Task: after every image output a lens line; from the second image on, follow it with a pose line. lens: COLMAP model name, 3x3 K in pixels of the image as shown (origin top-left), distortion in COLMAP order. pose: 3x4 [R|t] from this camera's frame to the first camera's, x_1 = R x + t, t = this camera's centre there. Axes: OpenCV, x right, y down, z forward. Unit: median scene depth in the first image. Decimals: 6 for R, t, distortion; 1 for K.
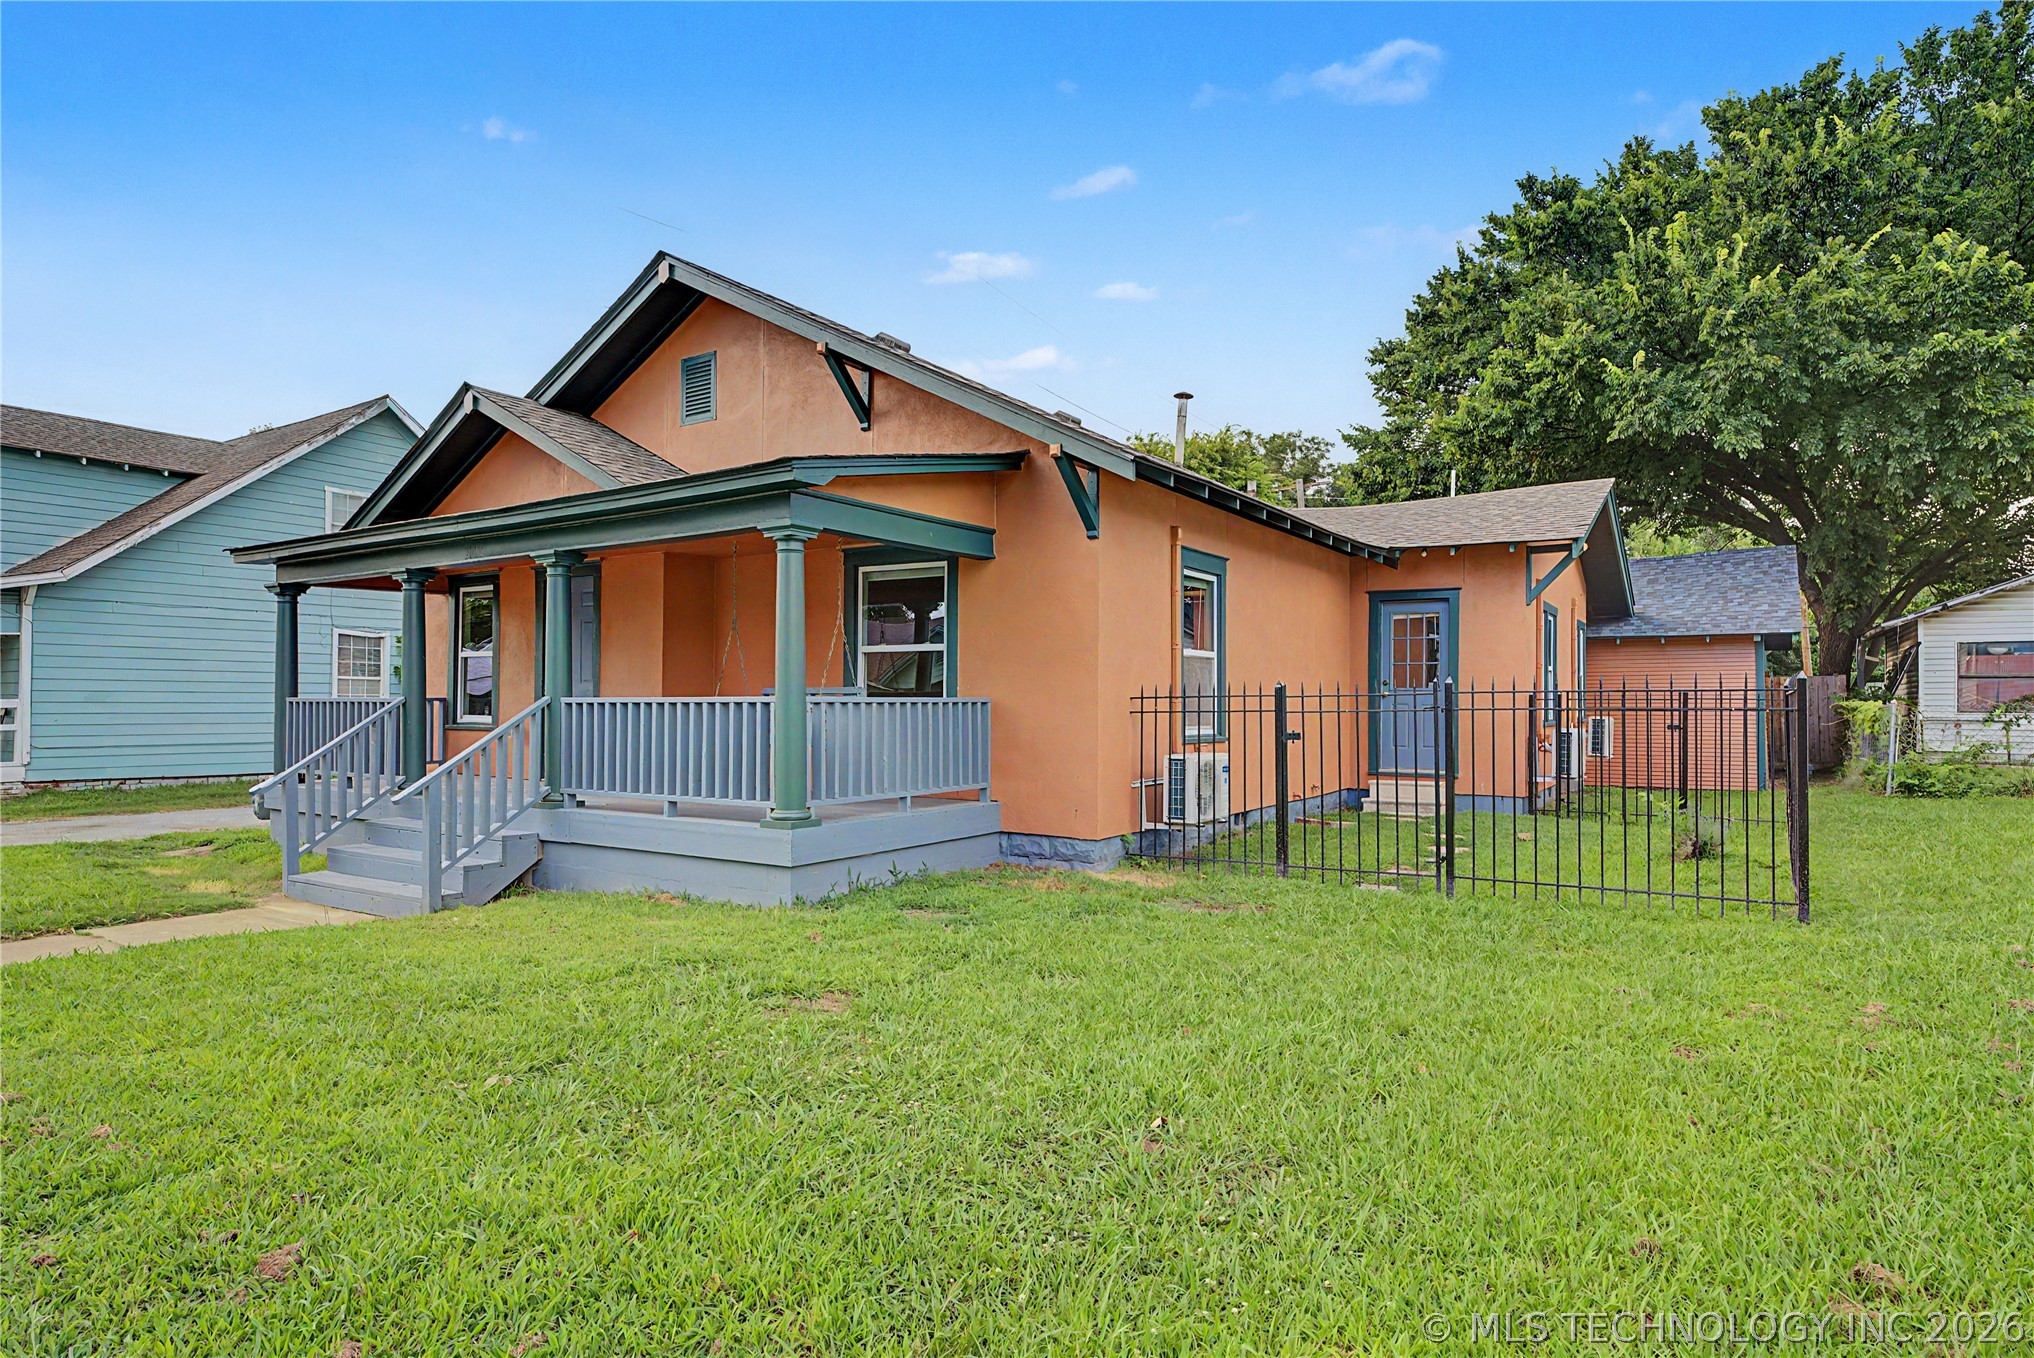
lens RADIAL K [[1249.5, 0, 1017.0], [0, 1249.5, 679.0], [0, 0, 1]] dist [-0.002585, -0.001007]
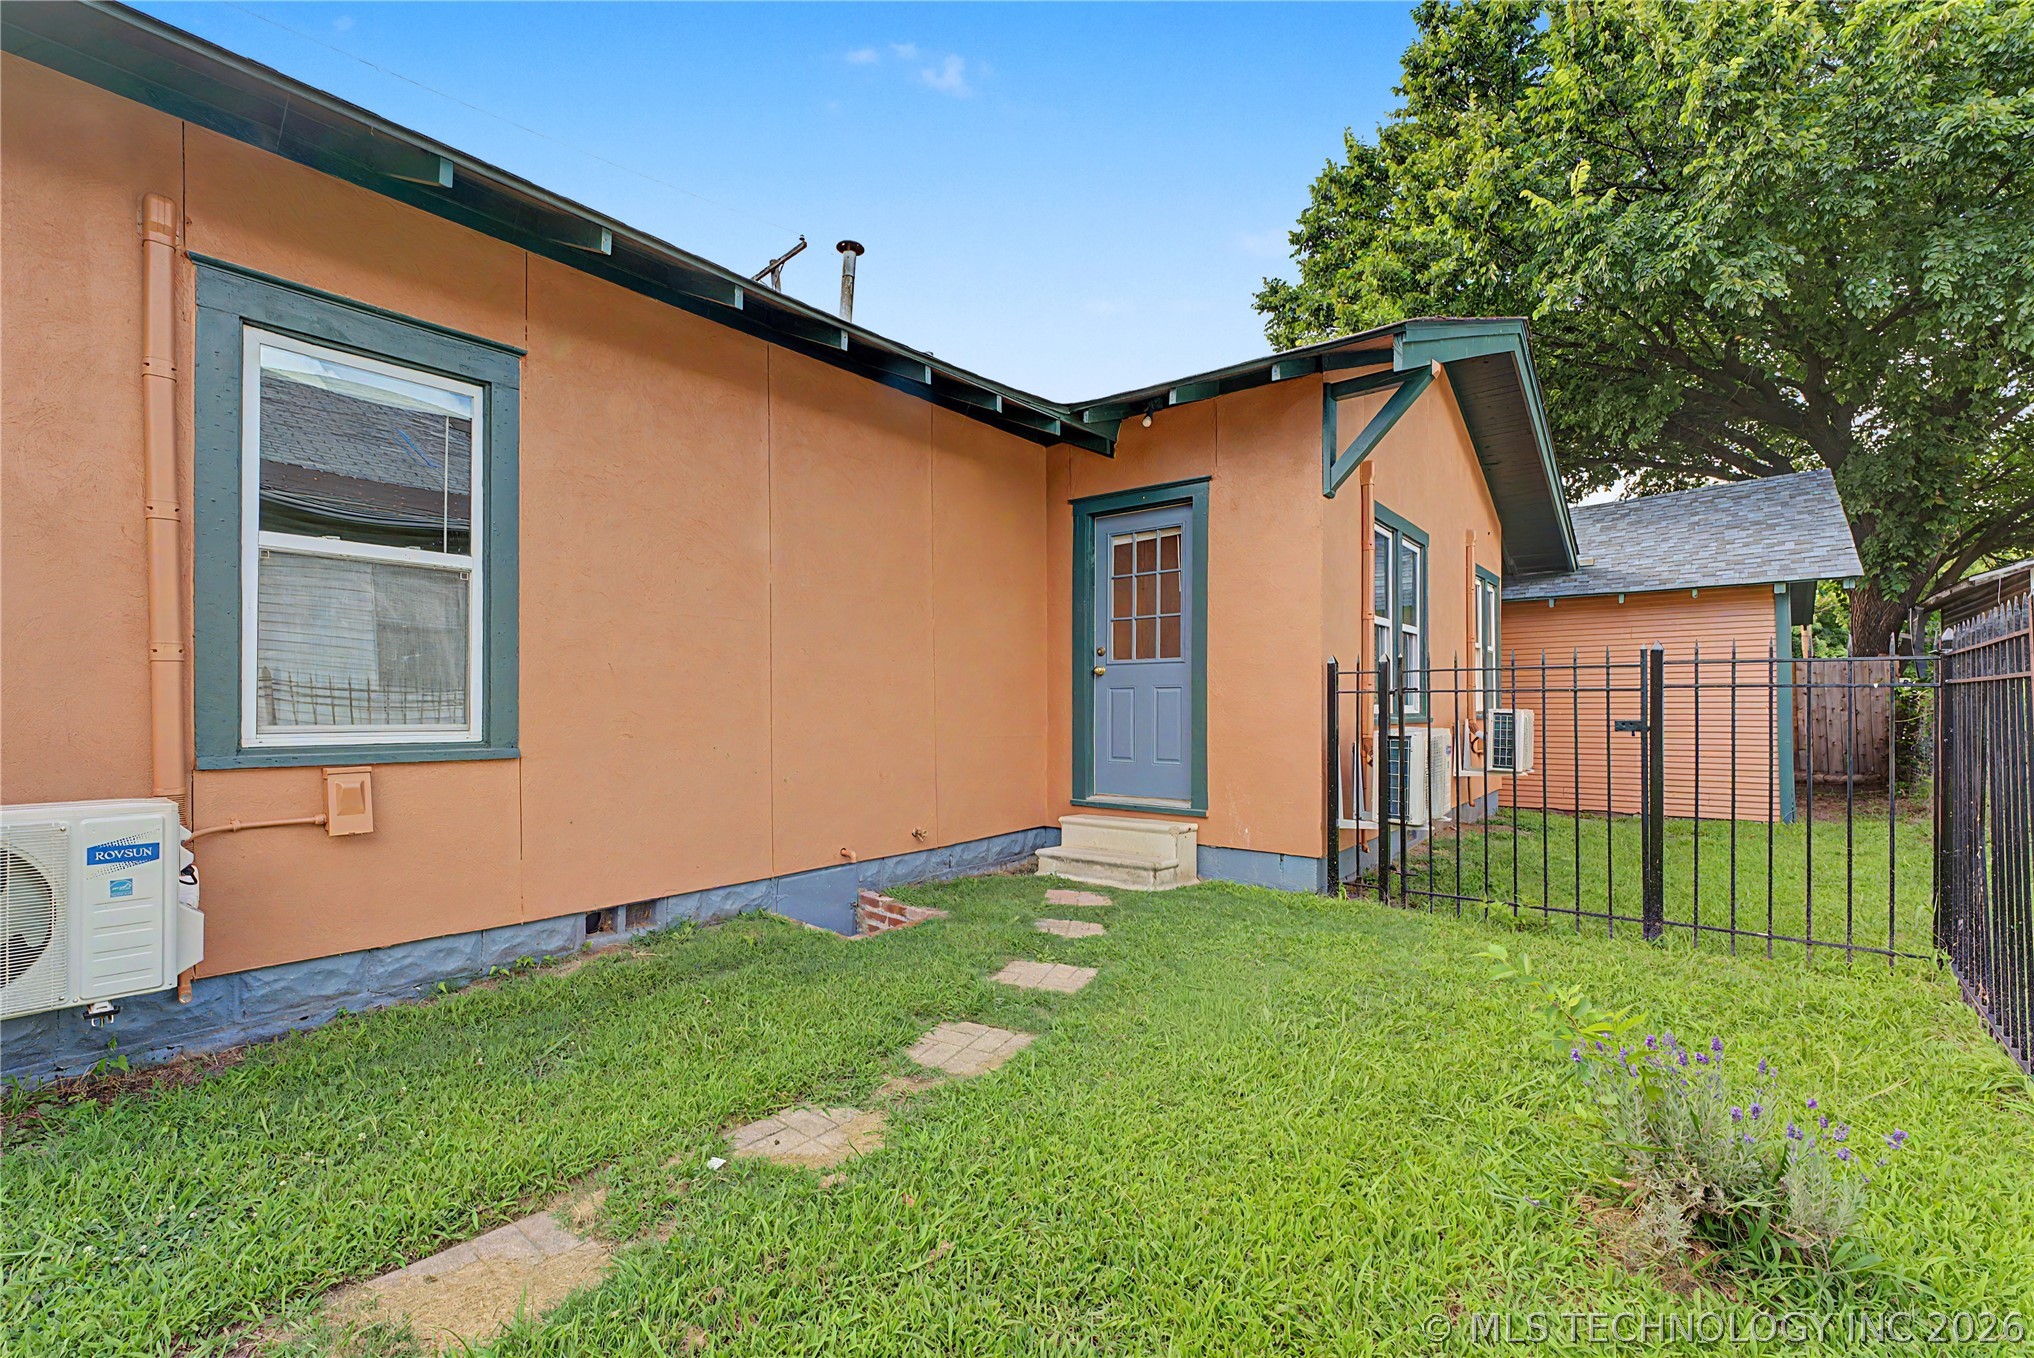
lens RADIAL K [[830.5, 0, 1019.3], [0, 830.5, 696.3], [0, 0, 1]] dist [-0.000456, 0.000071]
pose [[0.986548, -0.005426, -0.163383, 0.270777], [0.006196, 0.999972, 0.004205, 0.019104], [0.163356, -0.005160, 0.986554, 0.505755]]
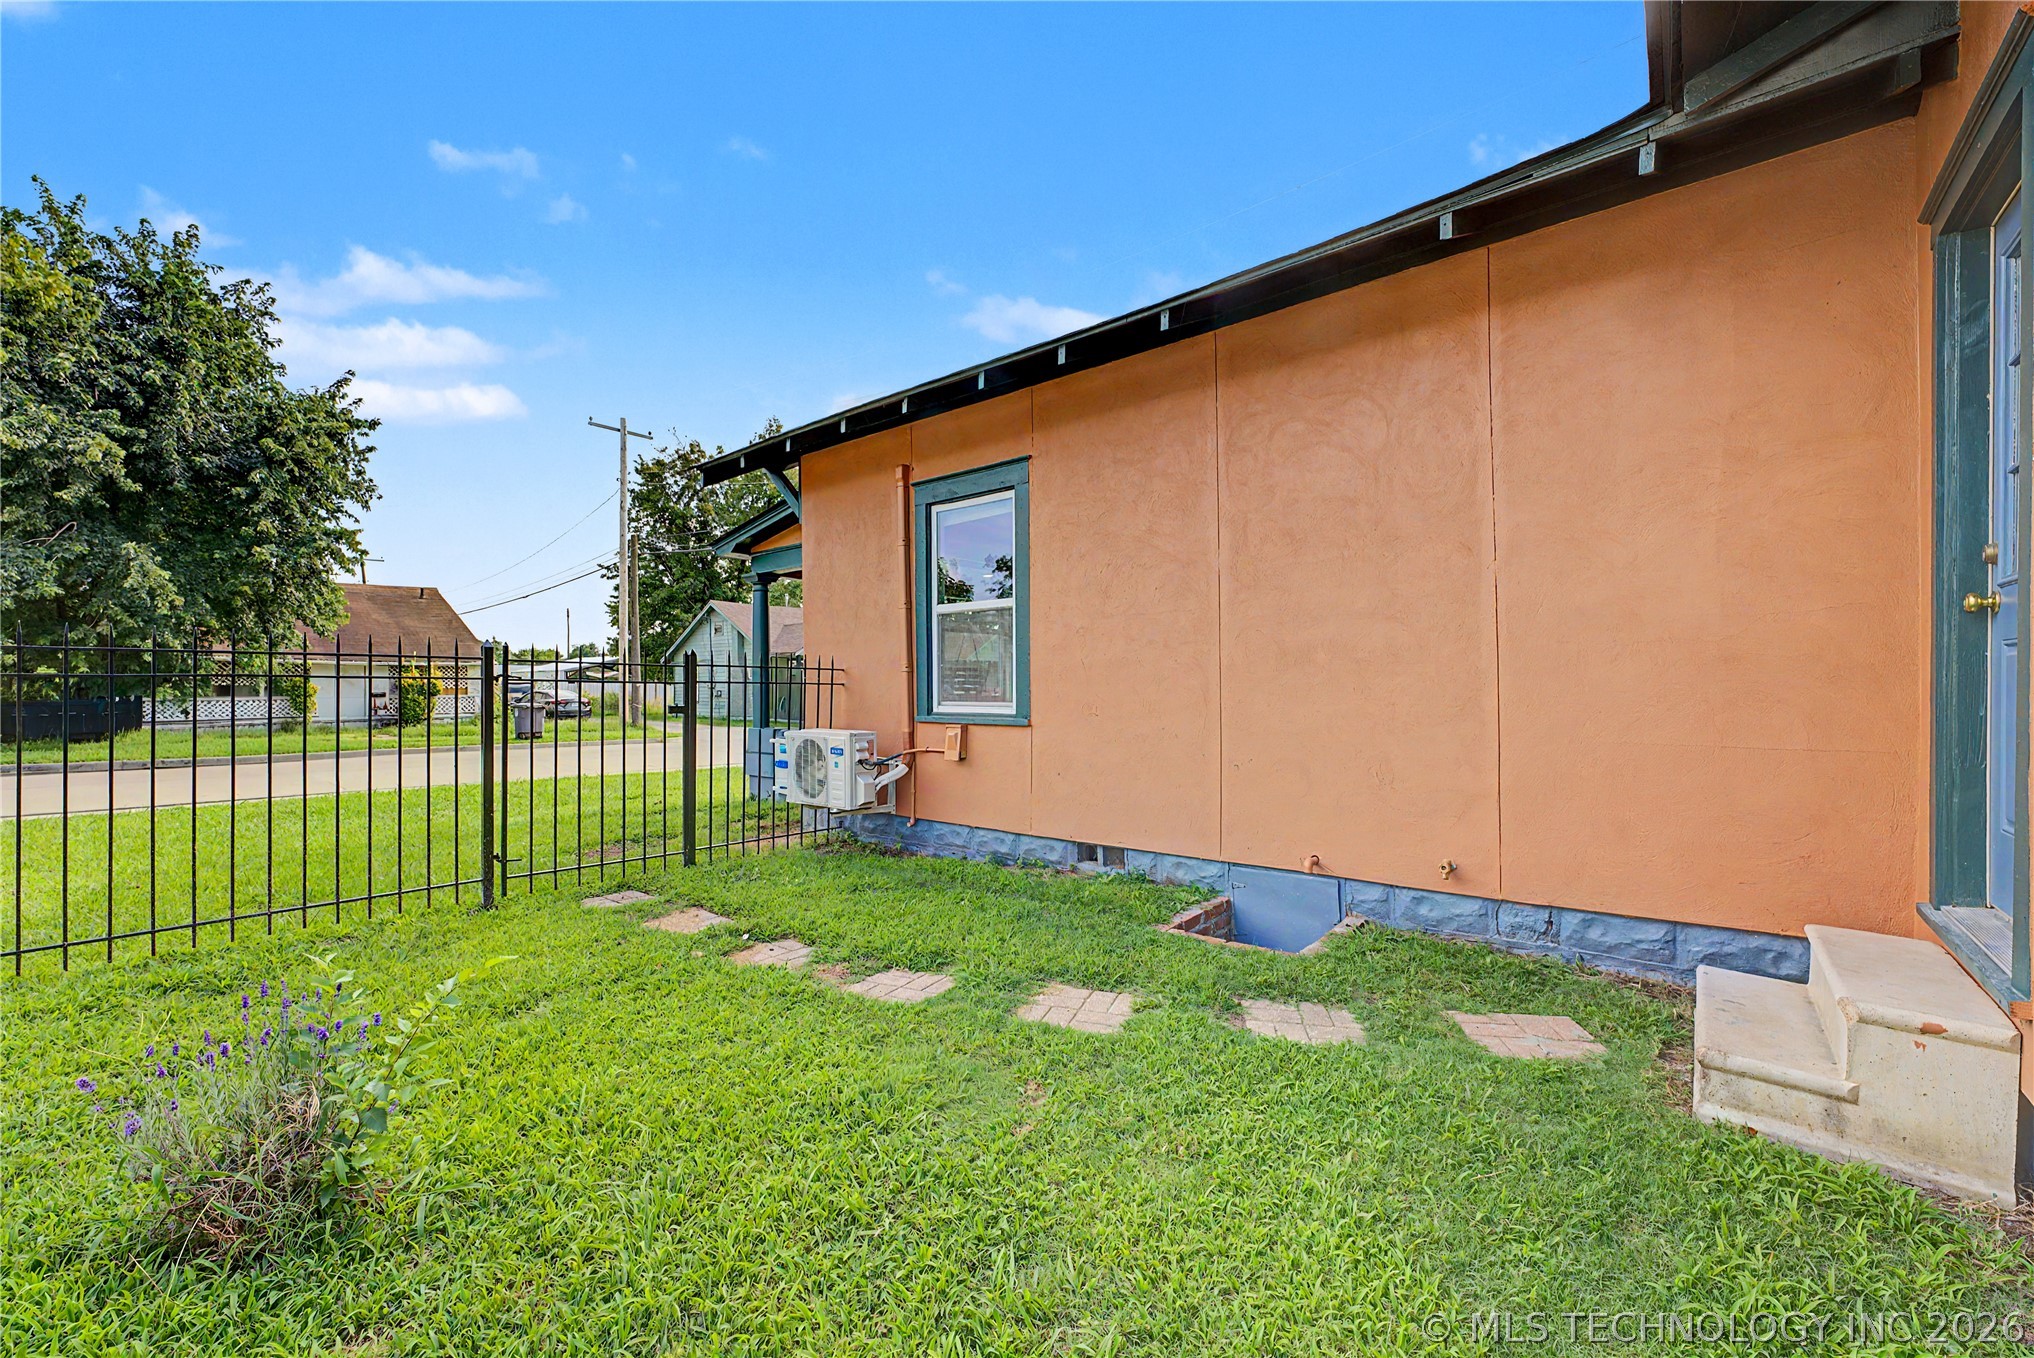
lens RADIAL K [[830.5, 0, 1019.3], [0, 830.5, 696.3], [0, 0, 1]] dist [-0.000456, 0.000071]
pose [[-0.149452, 0.001863, -0.988767, 0.422439], [0.018595, 0.999827, -0.000926, 0.023482], [0.988594, -0.018524, -0.149461, 0.730127]]
